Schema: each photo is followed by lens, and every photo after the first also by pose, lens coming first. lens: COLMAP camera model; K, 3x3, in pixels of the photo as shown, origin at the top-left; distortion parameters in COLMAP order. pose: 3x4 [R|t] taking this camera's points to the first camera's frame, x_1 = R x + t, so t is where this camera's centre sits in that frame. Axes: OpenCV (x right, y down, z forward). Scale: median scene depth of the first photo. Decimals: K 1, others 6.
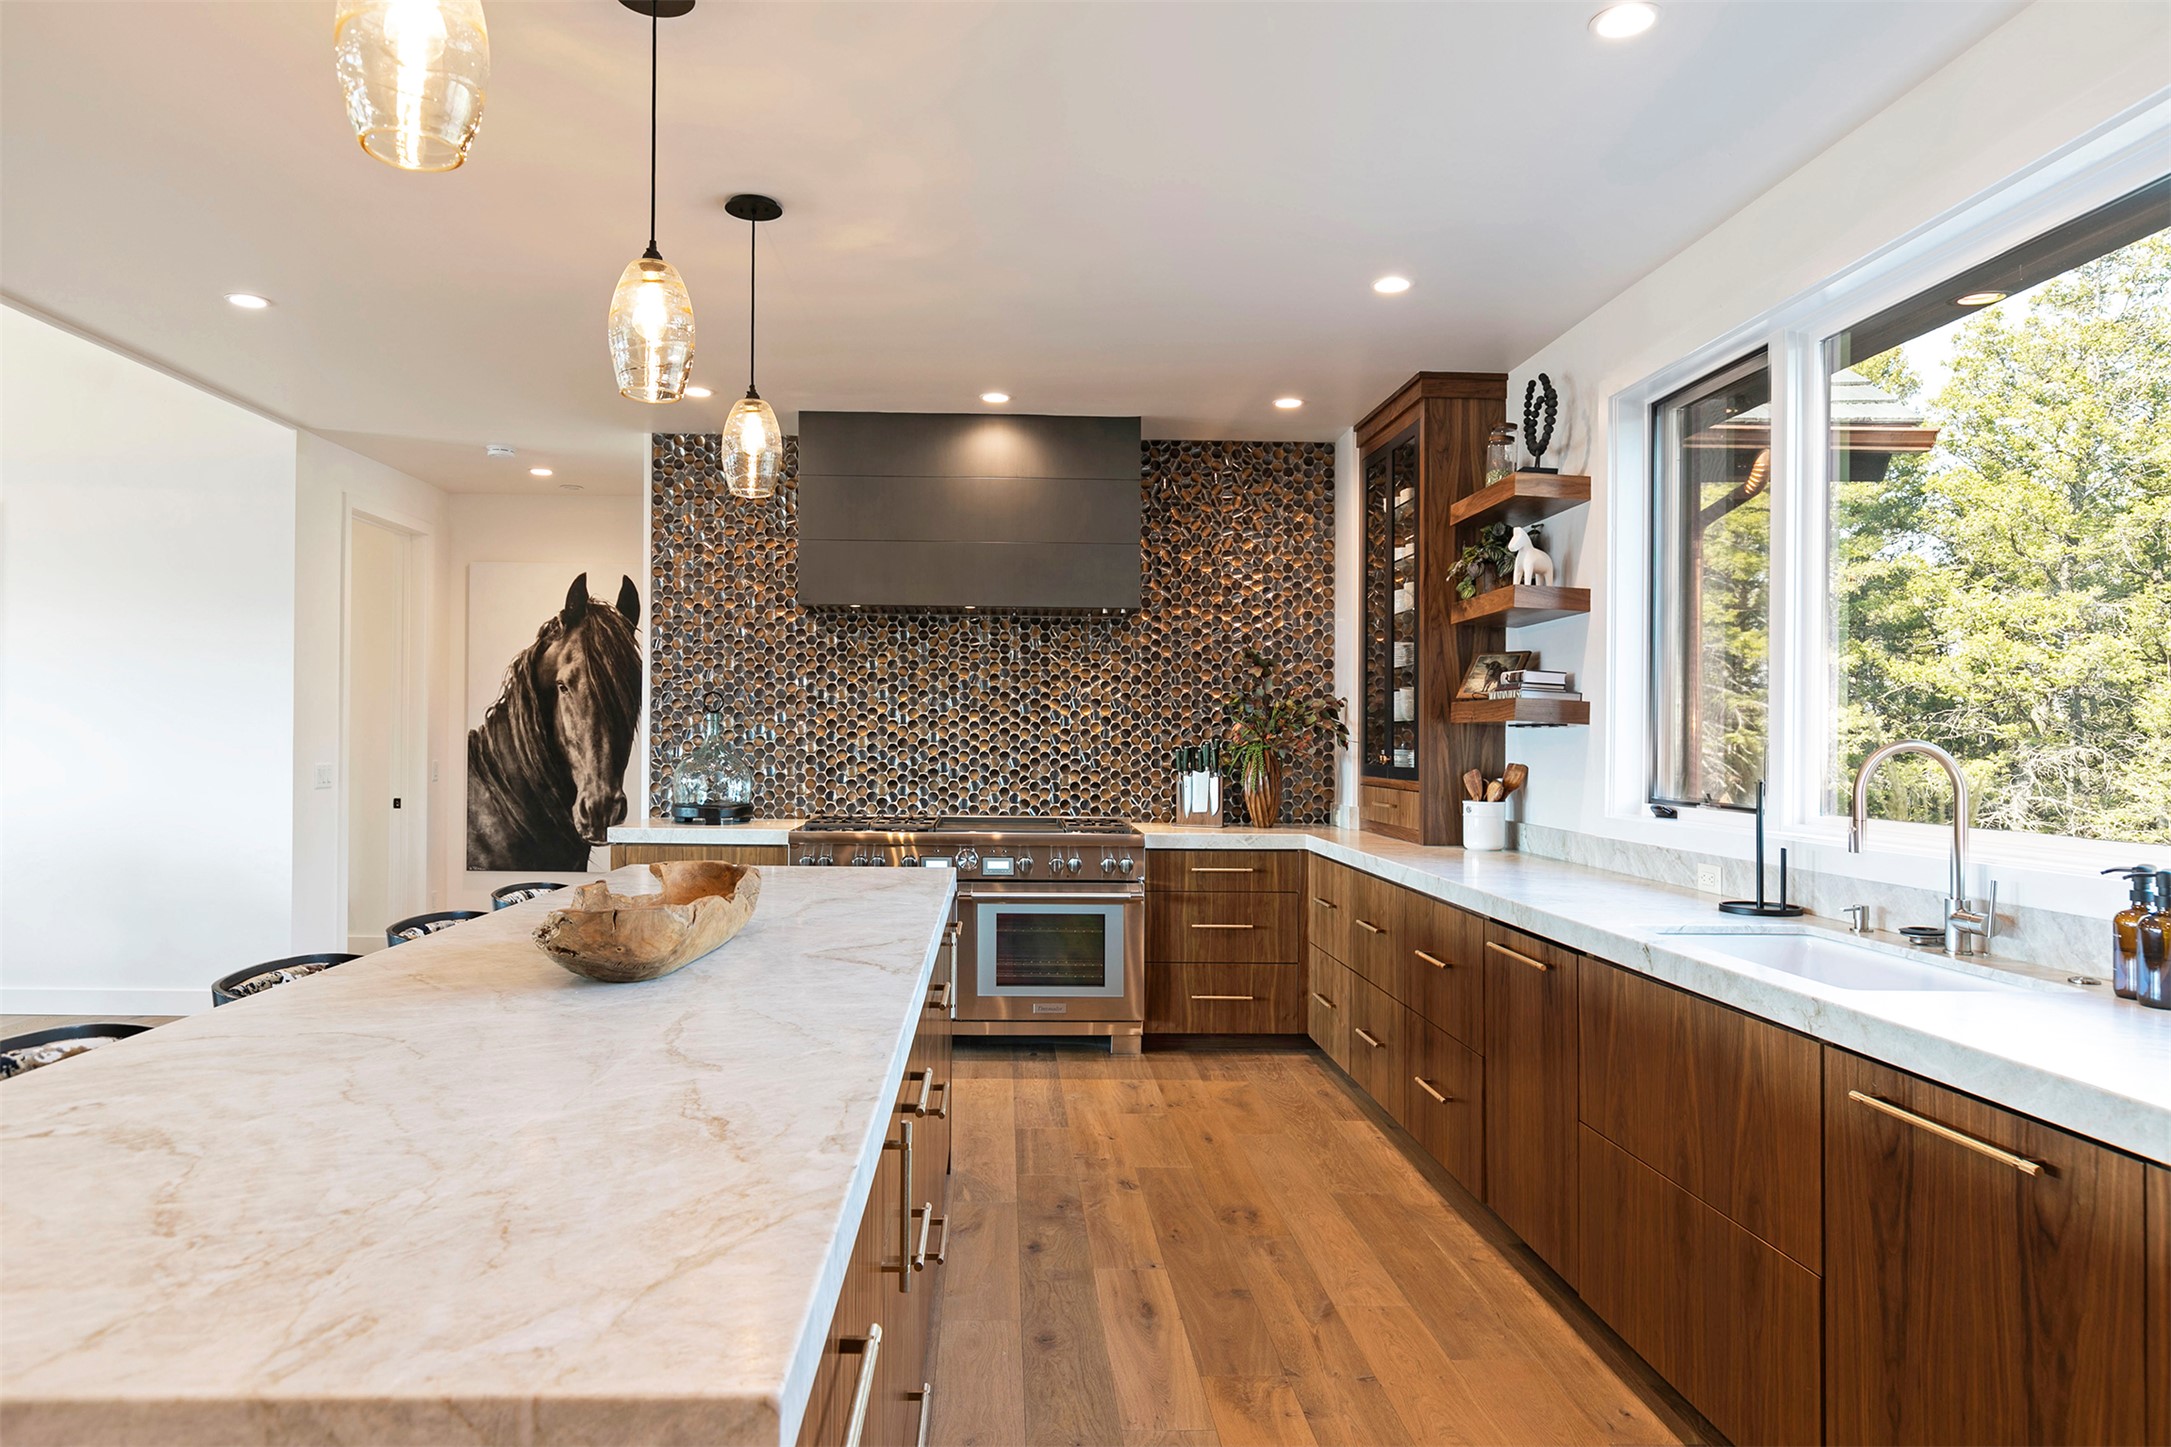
lens RADIAL K [[1361.3, 0, 1081.4], [0, 1361.3, 669.7], [0, 0, 1]] dist [-0.042756, -0.000728]
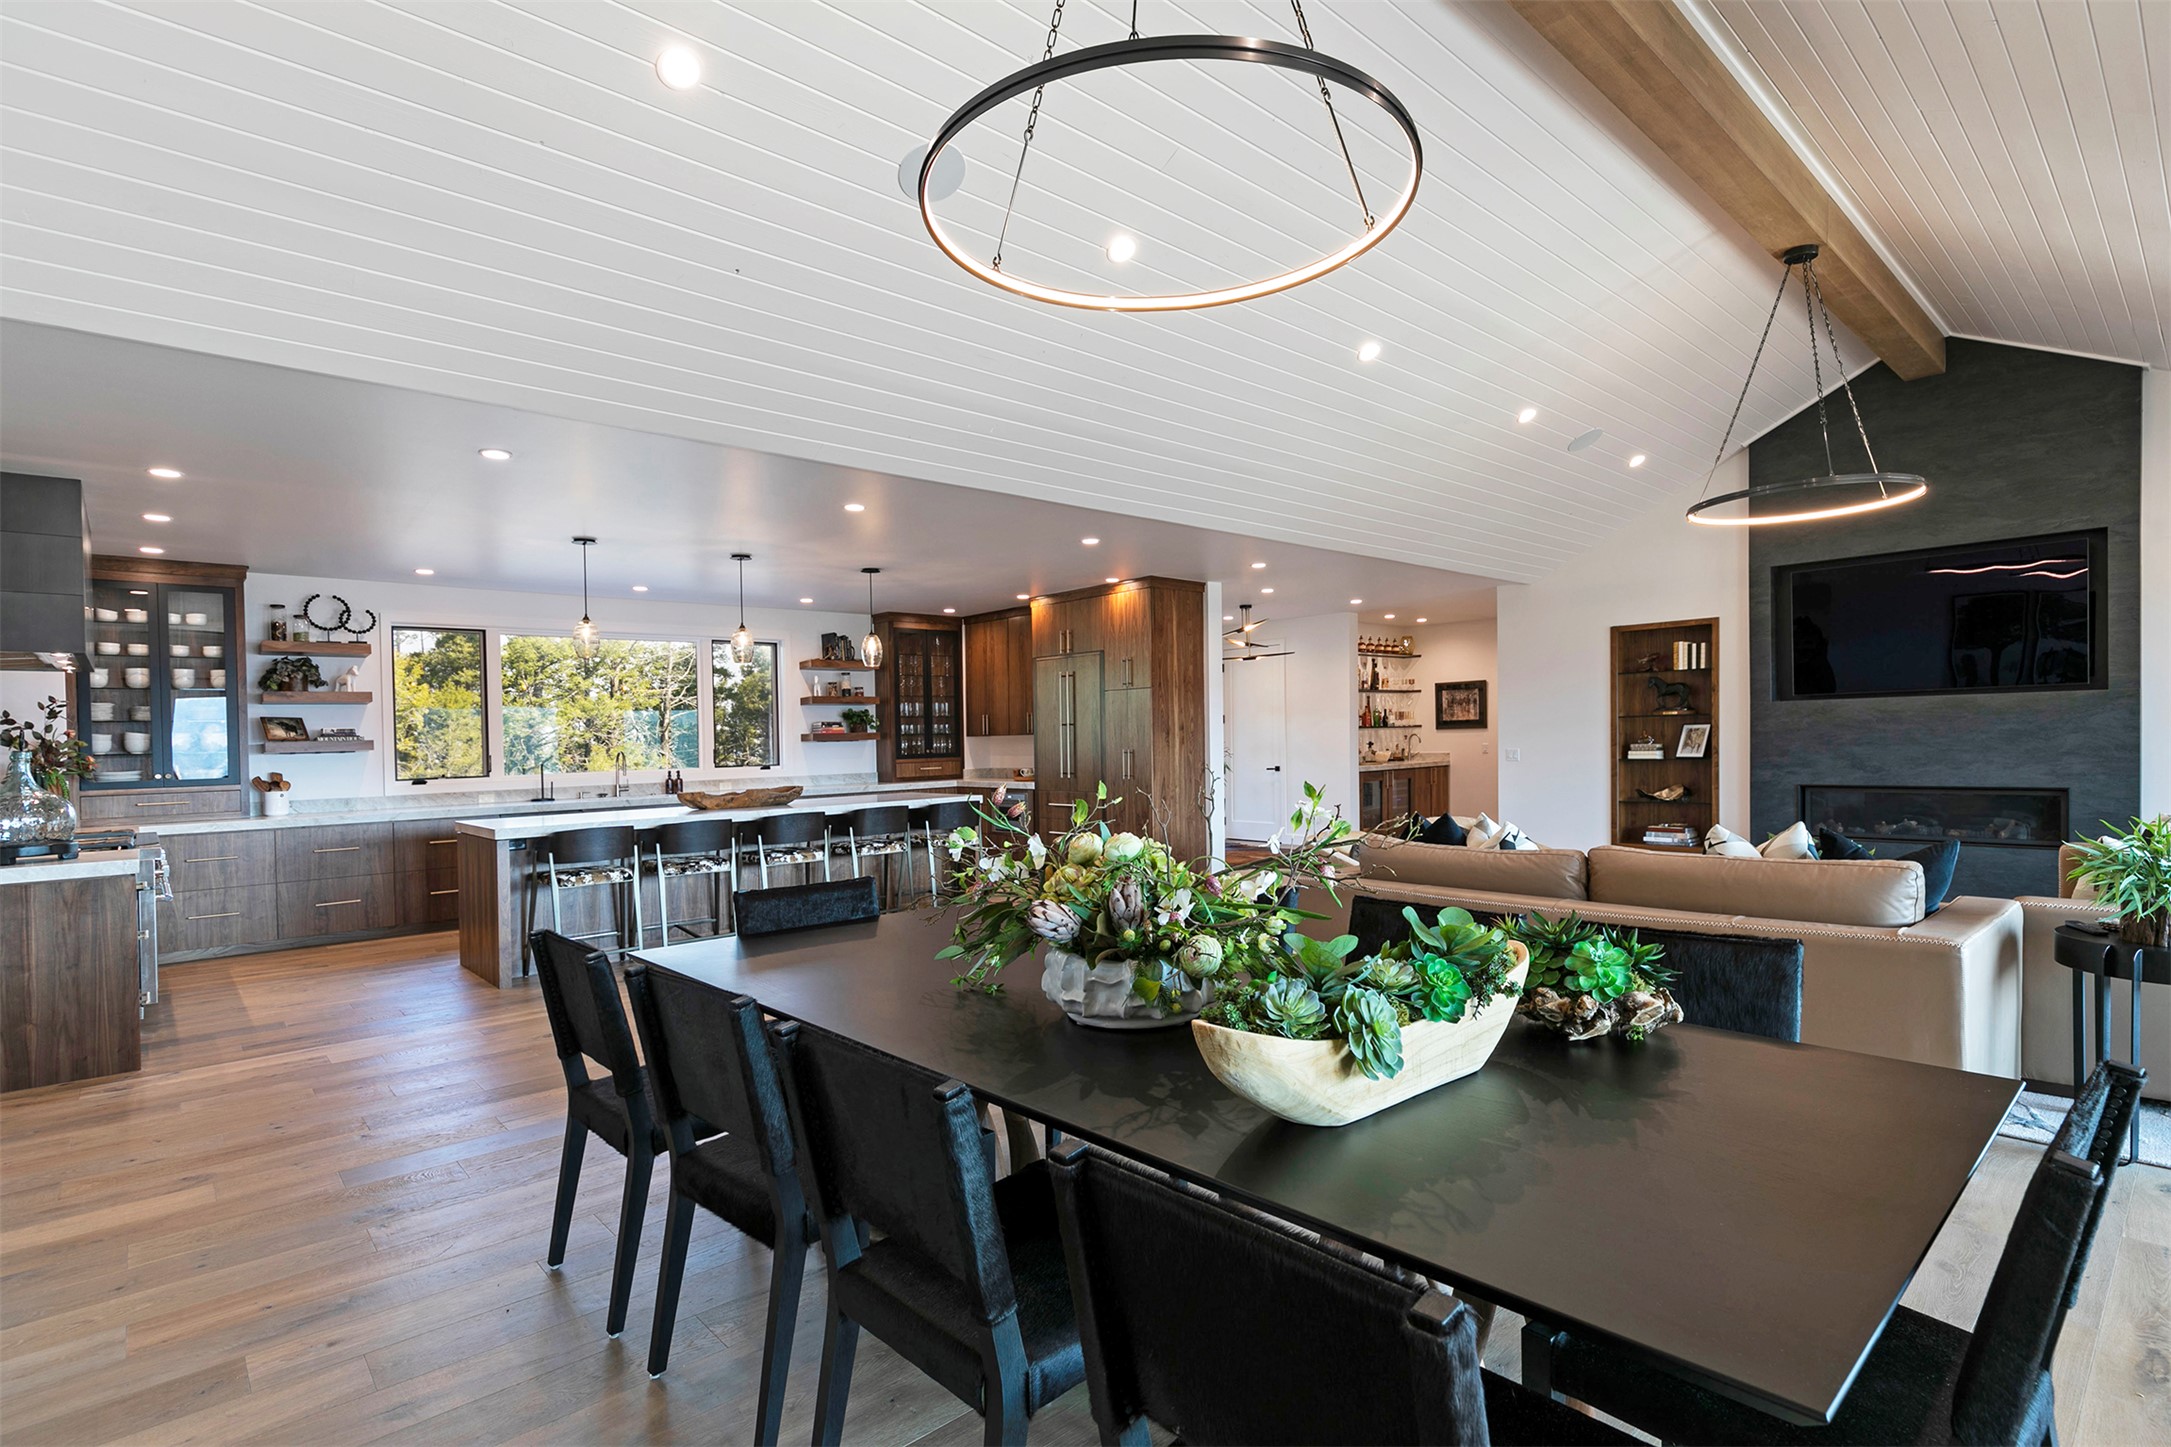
lens RADIAL K [[1048.4, 0, 1118.1], [0, 1048.4, 742.3], [0, 0, 1]] dist [0.009439, 0.000055]
pose [[-0.659185, 0.000322, 0.751981, -1.322025], [-0.019810, 0.999645, -0.017793, 0.021155], [-0.751720, -0.026625, -0.658944, 0.849666]]
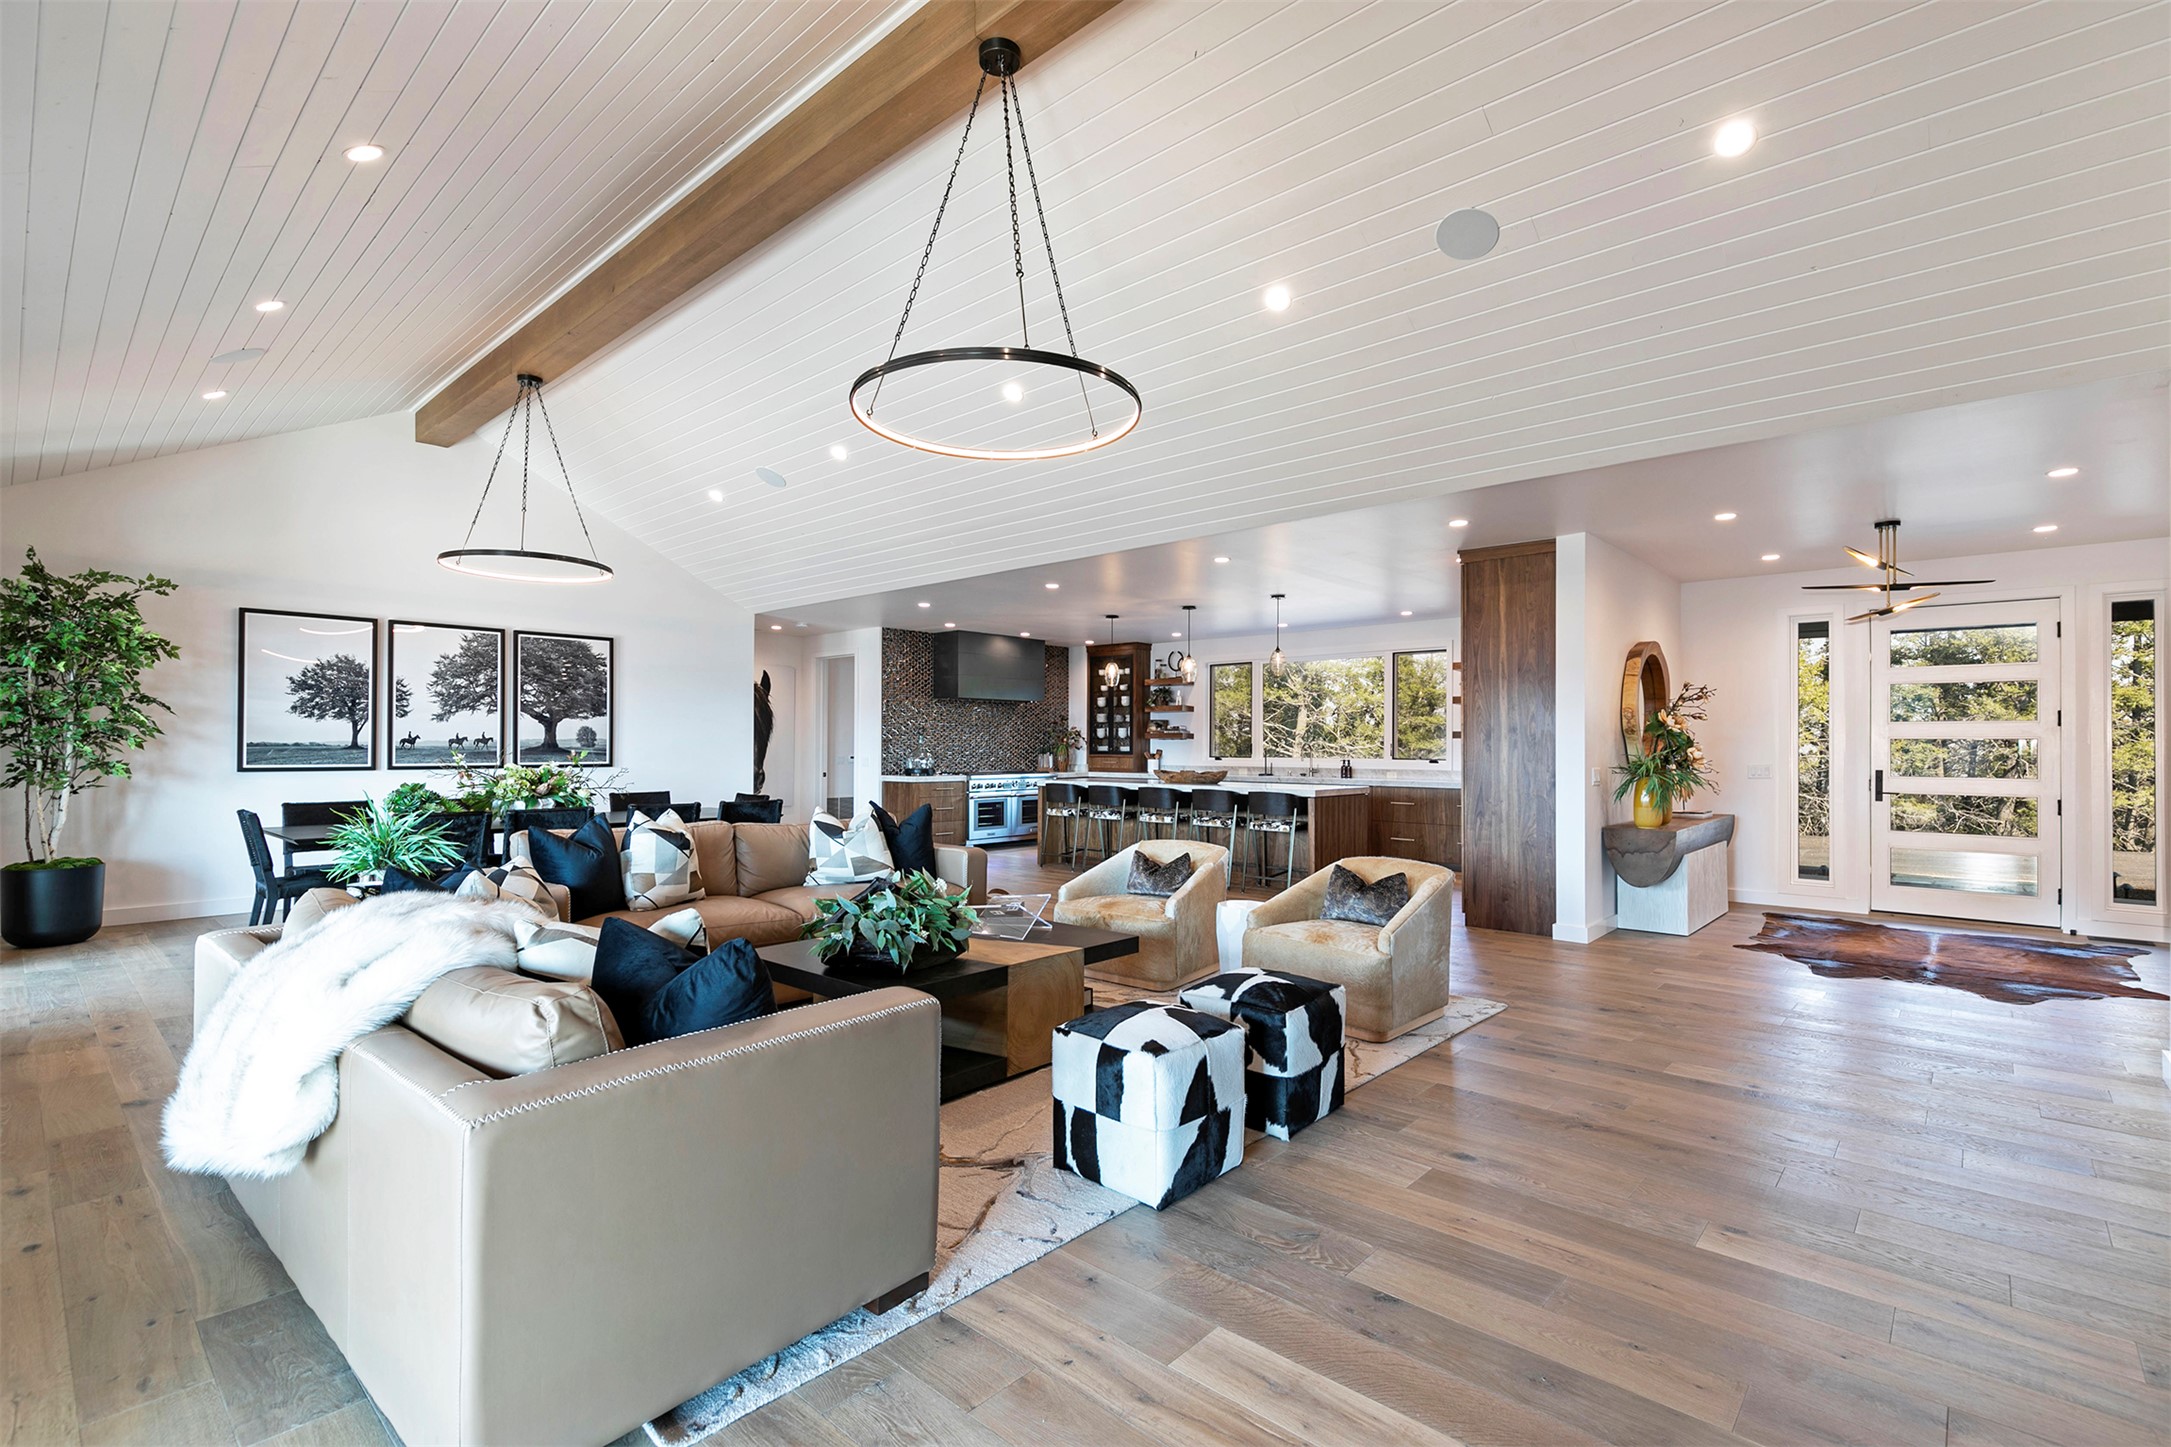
lens RADIAL K [[986.5, 0, 1092.6], [0, 986.5, 768.6], [0, 0, 1]] dist [0.008136, -0.000140]
pose [[0.690156, -0.024333, 0.723251, -1.410014], [-0.031748, 0.997454, 0.063854, -0.037609], [-0.722964, -0.067031, 0.687627, -0.603986]]
